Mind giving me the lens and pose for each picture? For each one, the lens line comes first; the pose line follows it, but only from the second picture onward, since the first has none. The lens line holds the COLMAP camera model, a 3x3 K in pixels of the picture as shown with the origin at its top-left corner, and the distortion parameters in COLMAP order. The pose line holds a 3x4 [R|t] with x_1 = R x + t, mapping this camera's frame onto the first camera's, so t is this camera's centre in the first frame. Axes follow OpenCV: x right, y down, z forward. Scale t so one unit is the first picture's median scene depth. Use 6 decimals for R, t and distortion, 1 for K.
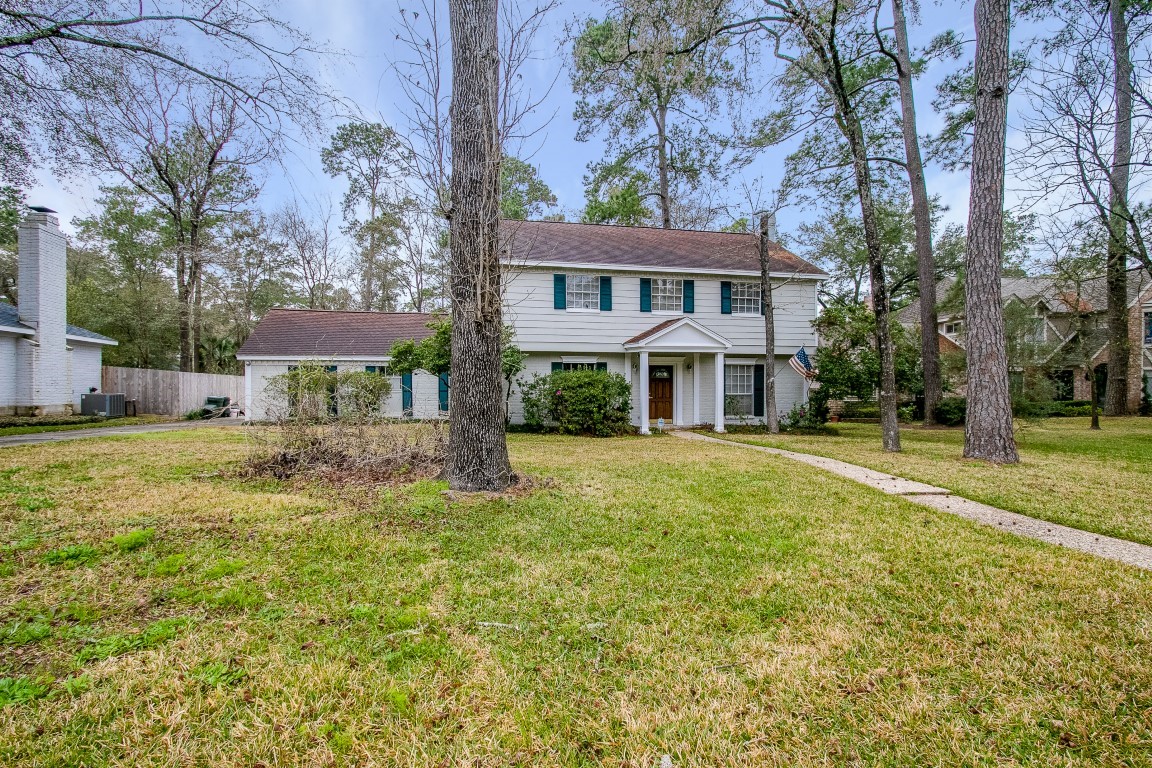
lens RADIAL K [[555.3, 0, 570.7], [0, 555.3, 387.4], [0, 0, 1]] dist [-0.011167, 0.000101]
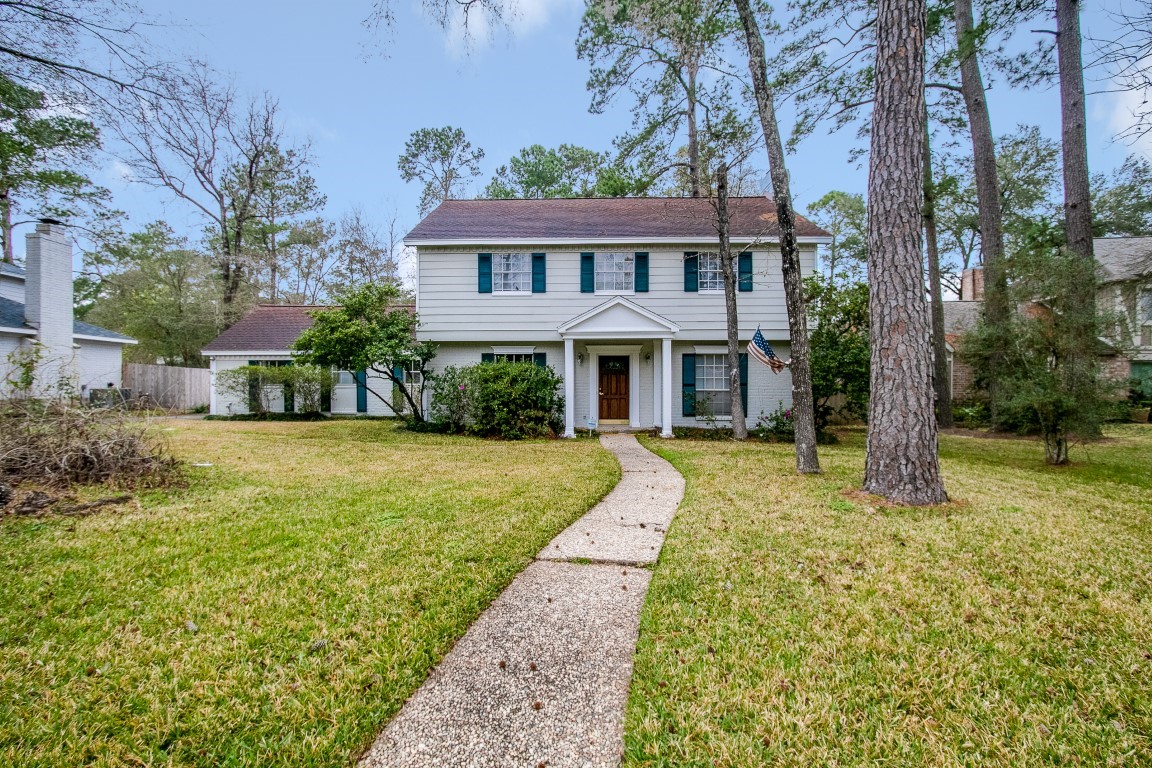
lens RADIAL K [[547.9, 0, 576.0], [0, 547.9, 384.0], [0, 0, 1]] dist [-0.012106, -0.000688]
pose [[0.973501, -0.000024, -0.228684, 0.310233], [-0.000060, 1.000000, -0.000361, 0.003720], [0.228684, 0.000365, 0.973501, 0.184248]]
